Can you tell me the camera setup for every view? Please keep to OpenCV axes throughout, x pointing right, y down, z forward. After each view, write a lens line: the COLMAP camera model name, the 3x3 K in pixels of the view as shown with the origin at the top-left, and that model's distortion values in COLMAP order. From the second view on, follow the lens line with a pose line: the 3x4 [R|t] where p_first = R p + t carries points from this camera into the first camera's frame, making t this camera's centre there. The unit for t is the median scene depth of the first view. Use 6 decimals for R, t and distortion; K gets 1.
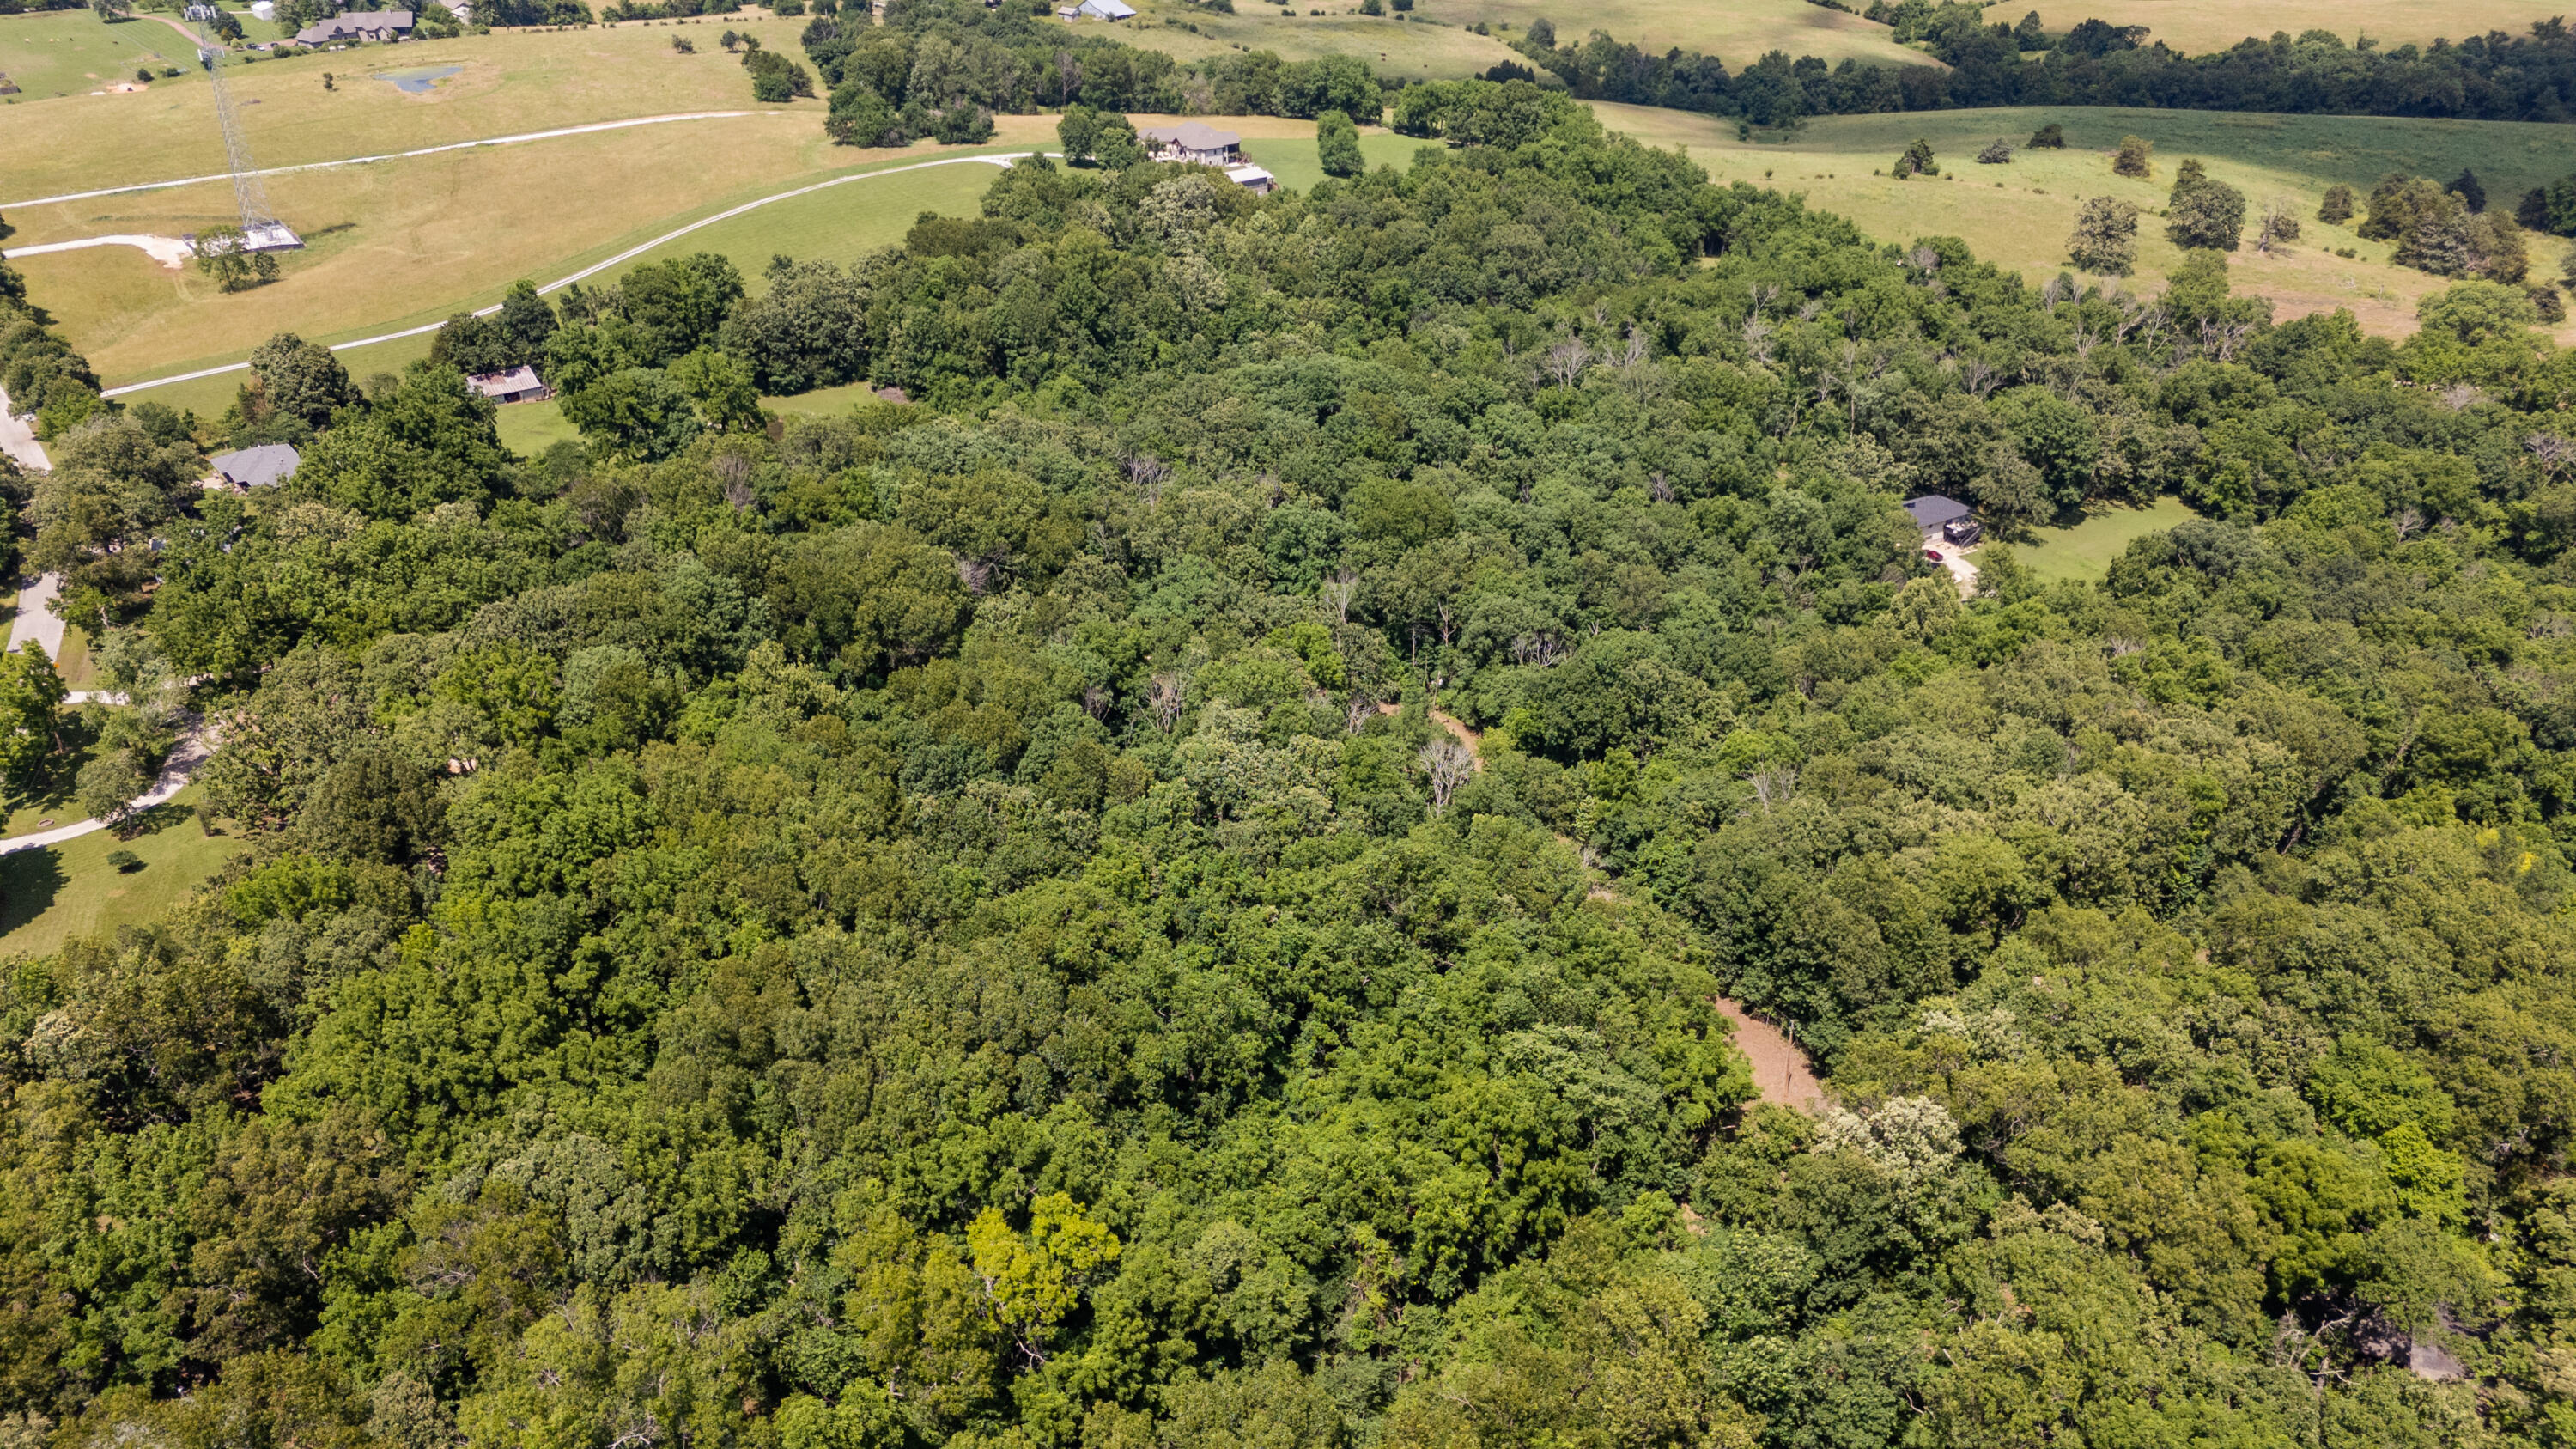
lens RADIAL K [[1904.4, 0, 1298.4], [0, 1904.4, 741.3], [0, 0, 1]] dist [0.058654, -0.054739]
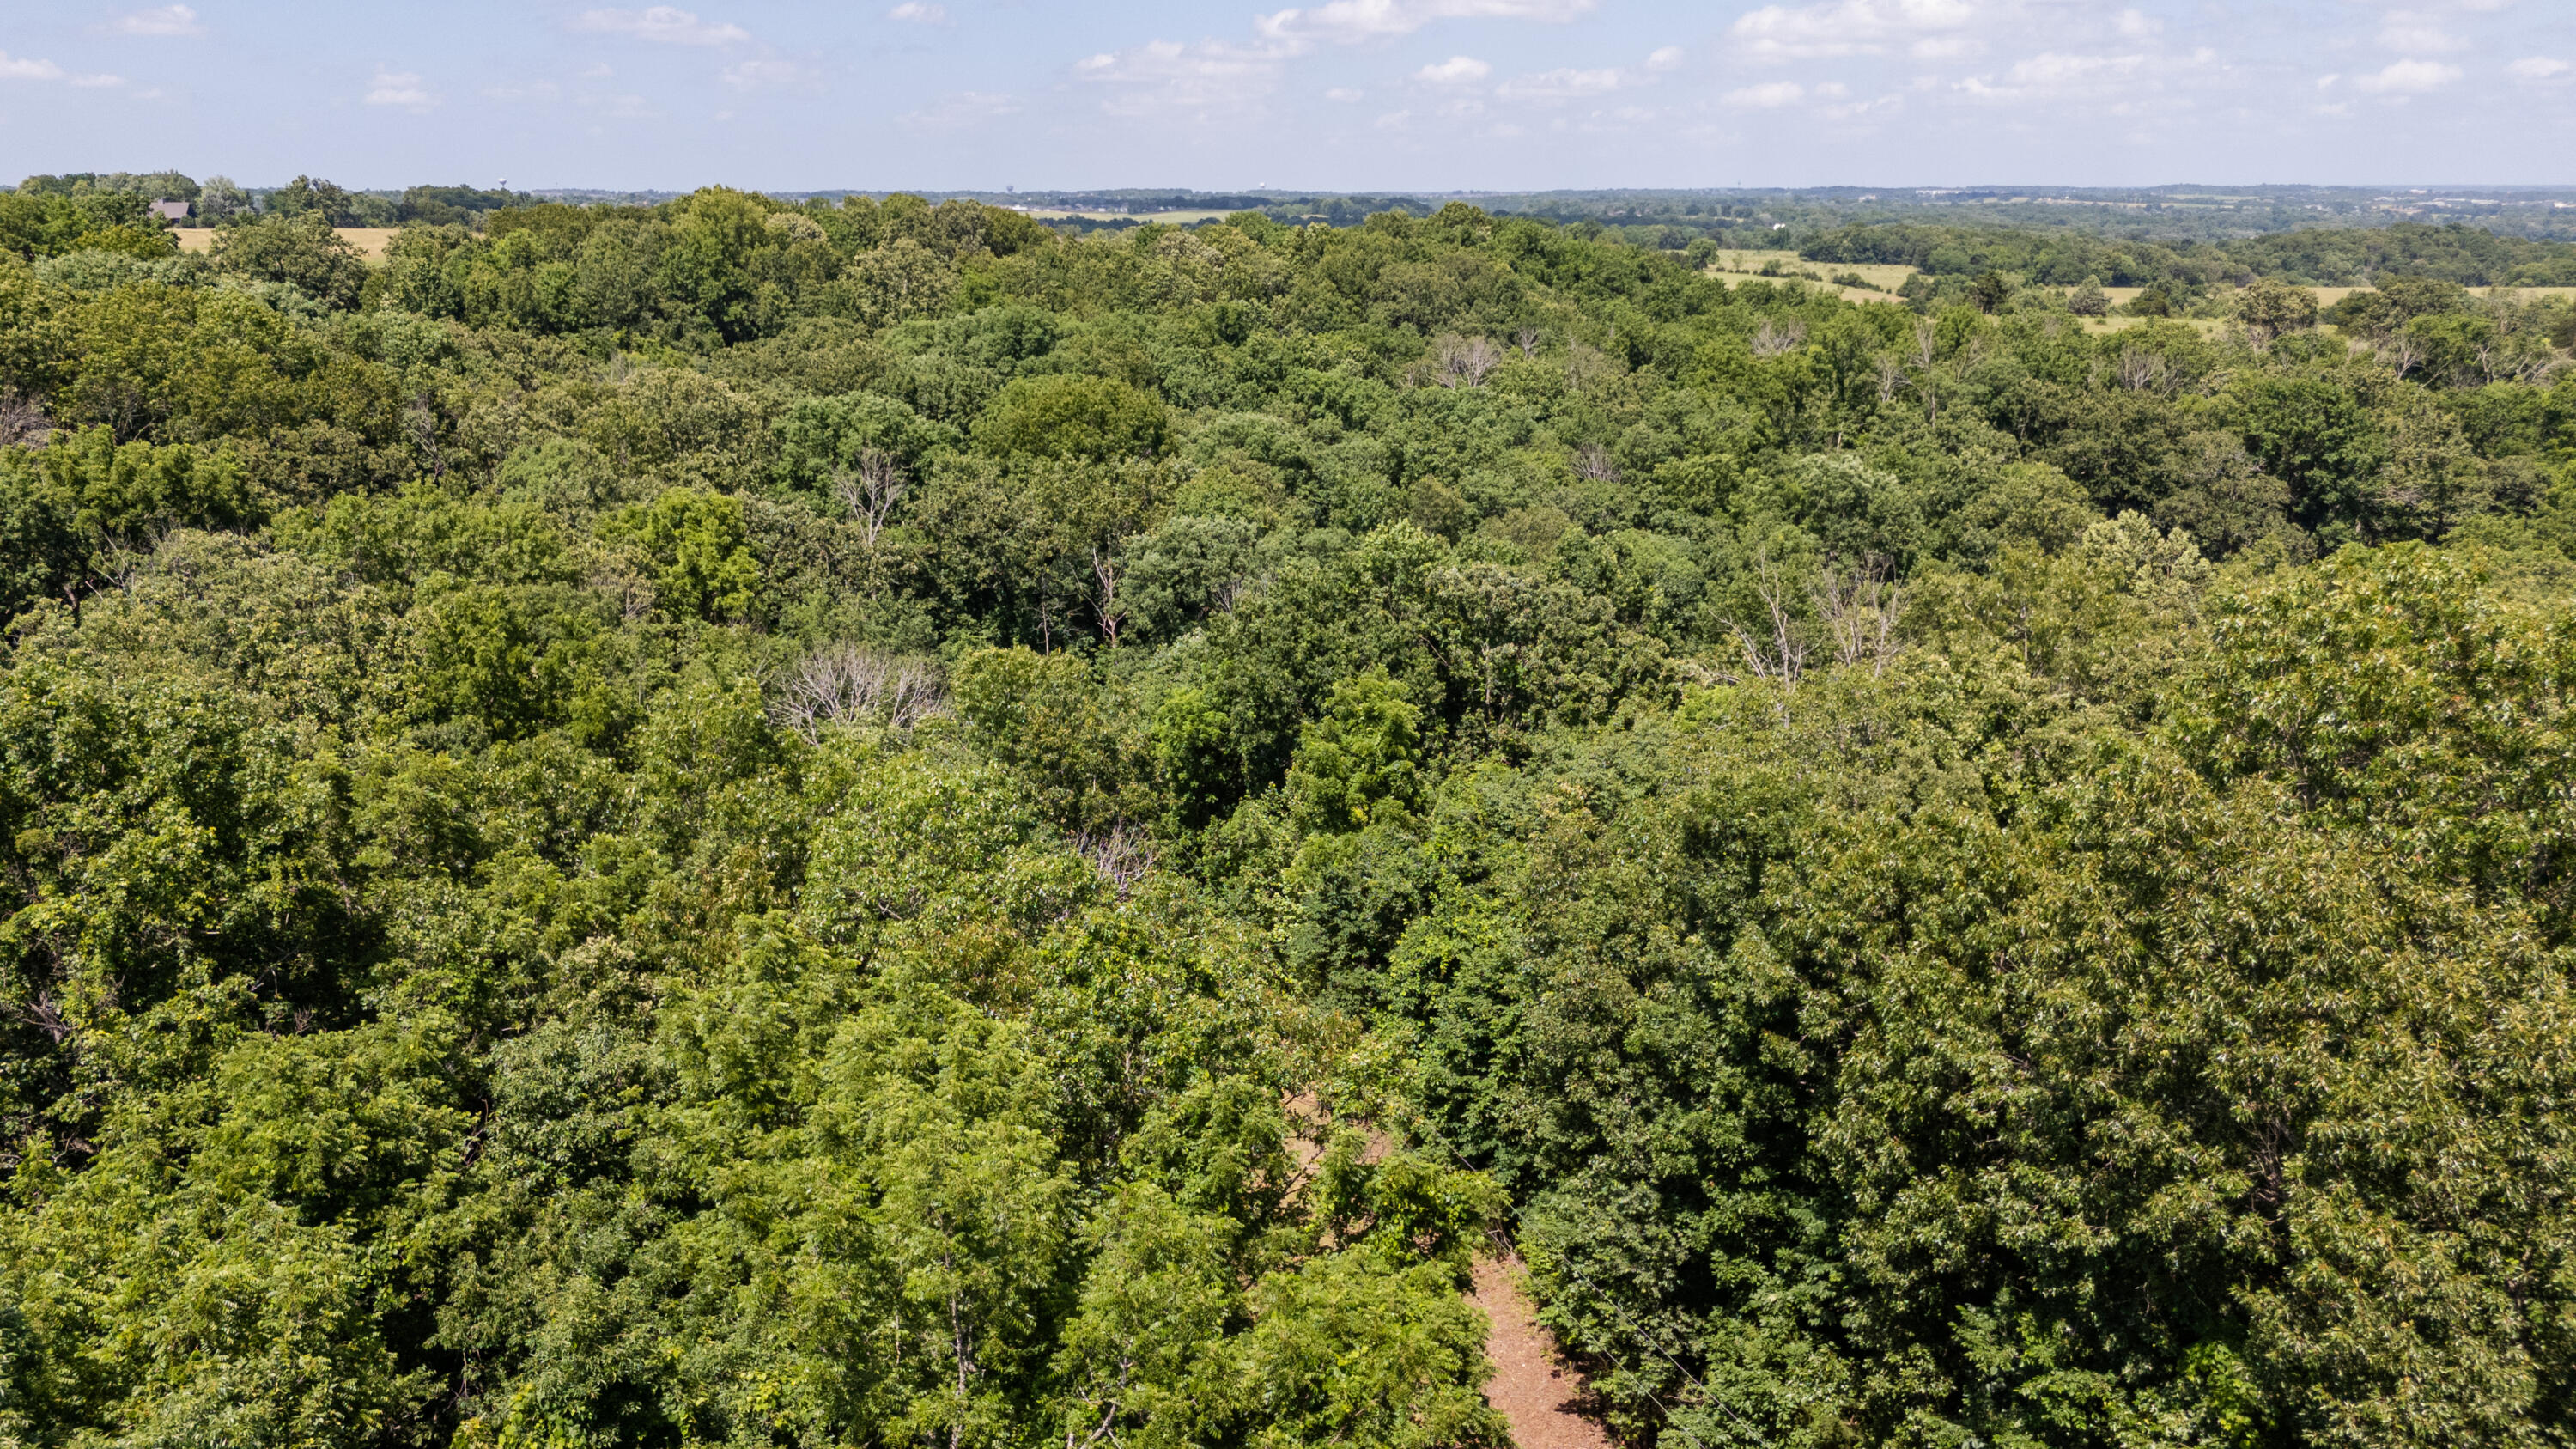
lens RADIAL K [[1904.4, 0, 1325.0], [0, 1904.4, 724.5], [0, 0, 1]] dist [0.058654, -0.054739]
pose [[0.999762, 0.016712, -0.014013, 0.107731], [-0.019481, 0.973162, -0.229294, 0.058273], [0.009805, 0.229513, 0.973256, 0.435142]]
